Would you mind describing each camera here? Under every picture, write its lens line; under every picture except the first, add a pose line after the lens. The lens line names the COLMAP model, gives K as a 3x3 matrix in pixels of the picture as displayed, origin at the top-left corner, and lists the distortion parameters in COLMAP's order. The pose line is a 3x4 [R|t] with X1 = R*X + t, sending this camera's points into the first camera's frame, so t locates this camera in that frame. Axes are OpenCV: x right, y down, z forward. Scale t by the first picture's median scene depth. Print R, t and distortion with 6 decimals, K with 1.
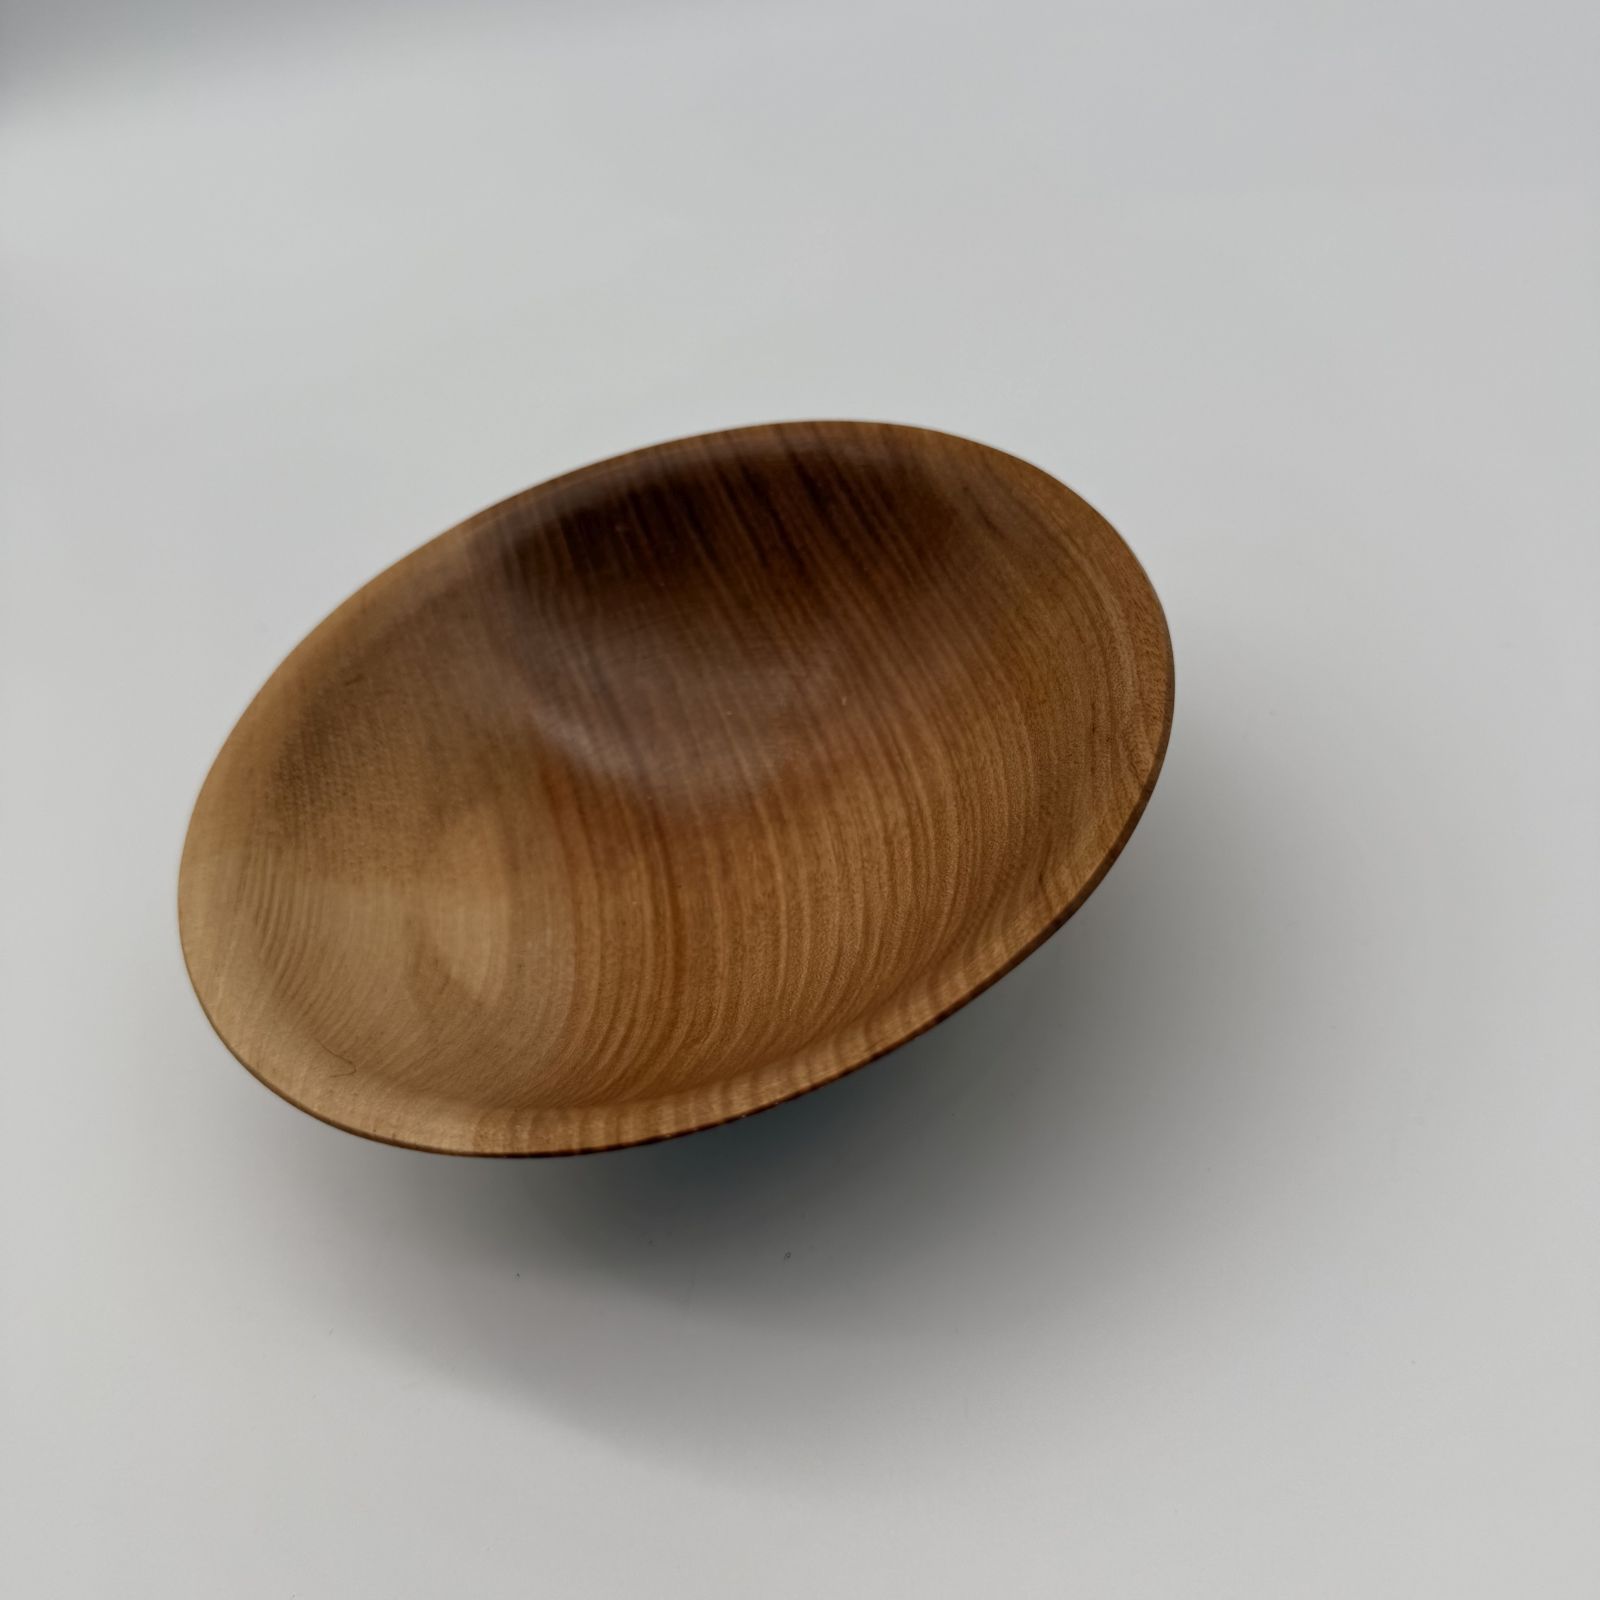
lens RADIAL K [[1584.3, 0, 786.1], [0, 1584.3, 799.3], [0, 0, 1]] dist [0.152550, -0.508827]
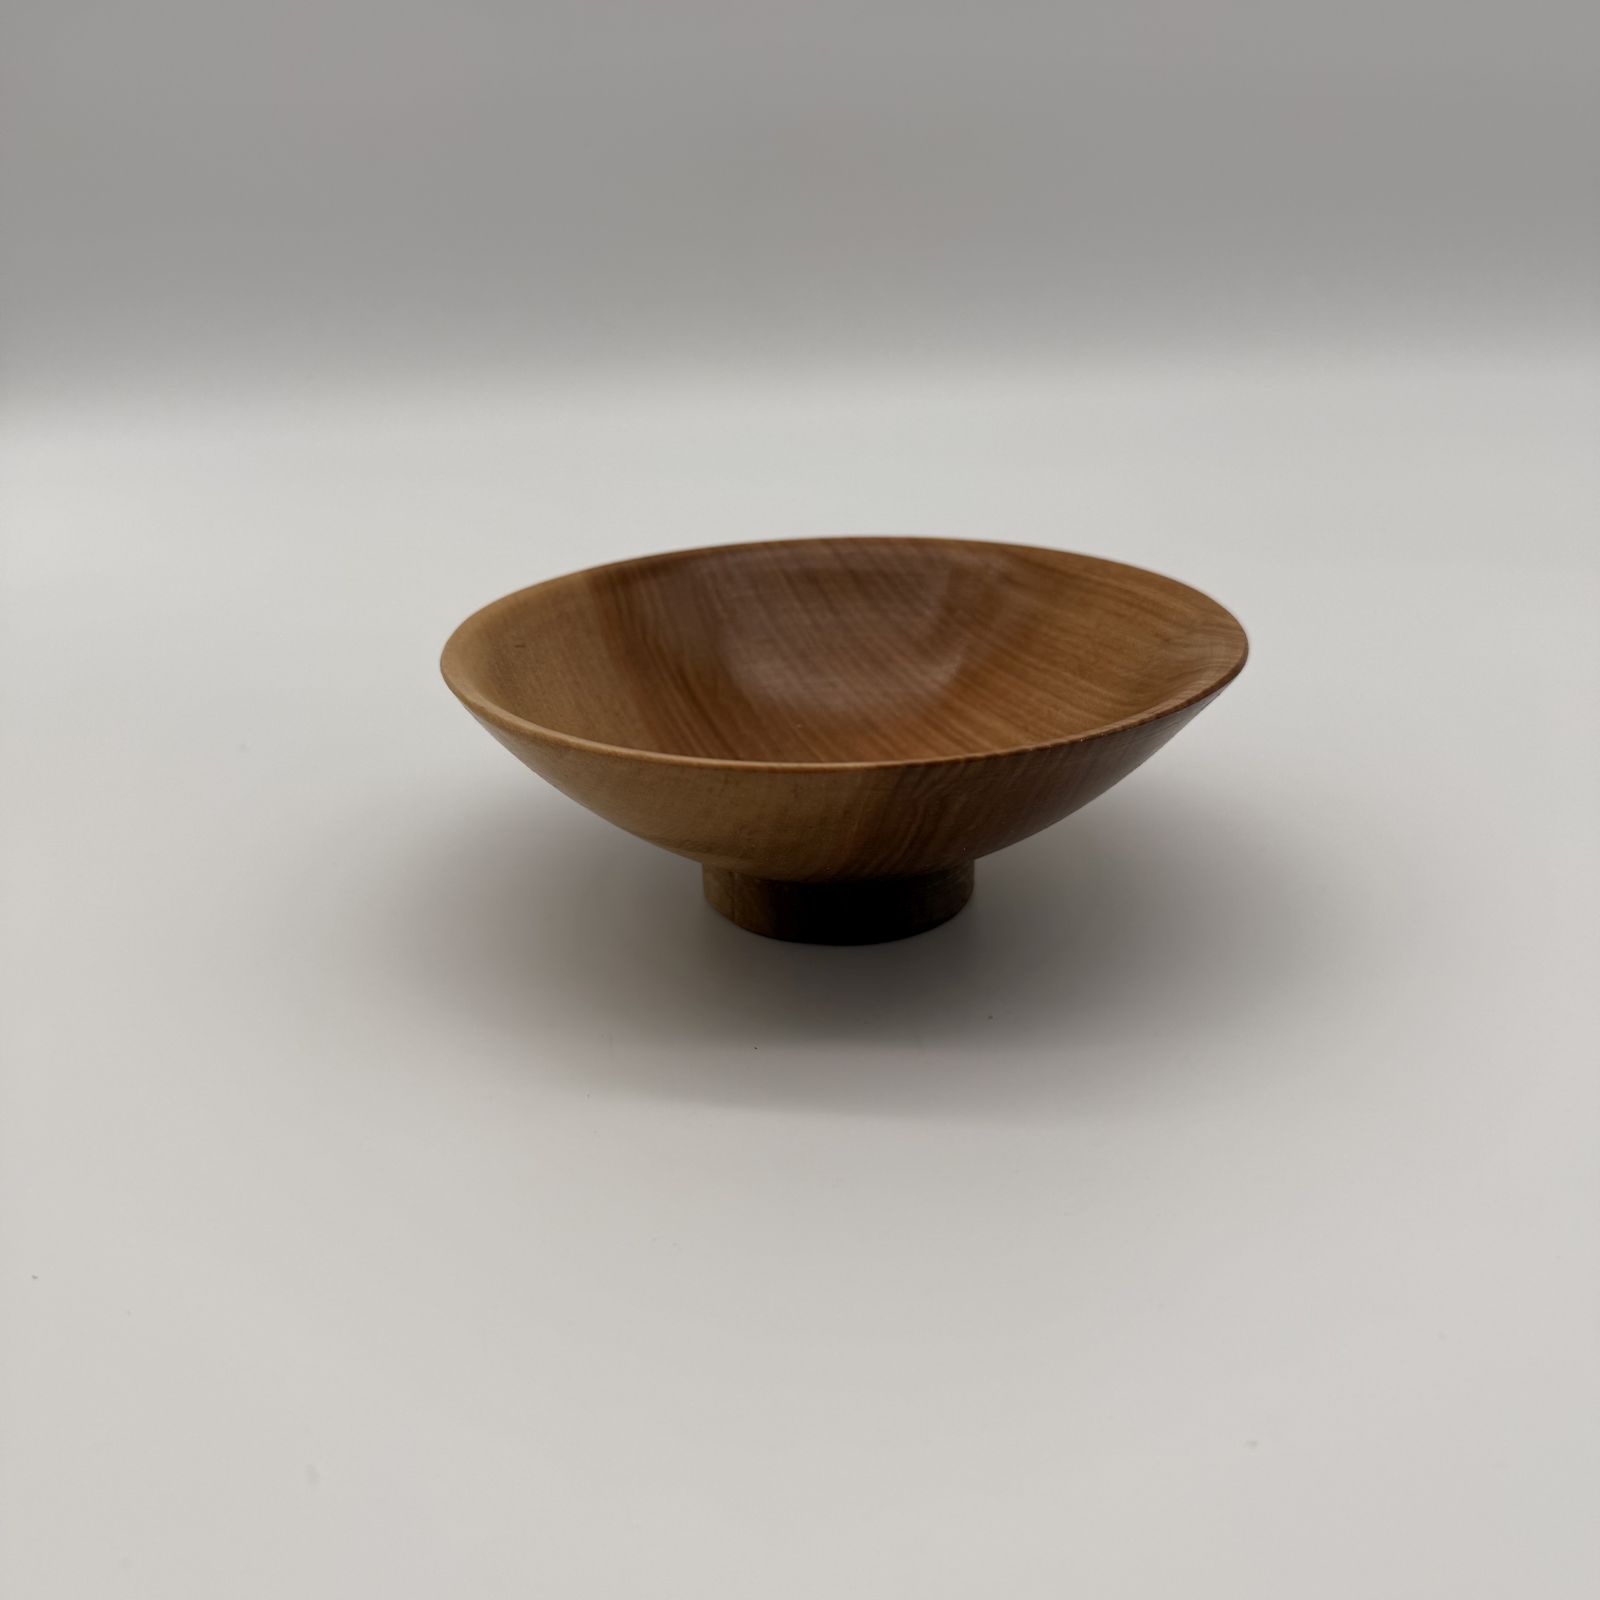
lens RADIAL K [[1567.1, 0, 800.0], [0, 1567.1, 800.0], [0, 0, 1]] dist [0.161292, -0.464331]
pose [[0.933533, 0.098121, 0.344802, -0.489594], [0.056491, 0.909534, -0.411773, 0.543418], [-0.354013, 0.403882, 0.843537, -0.006957]]
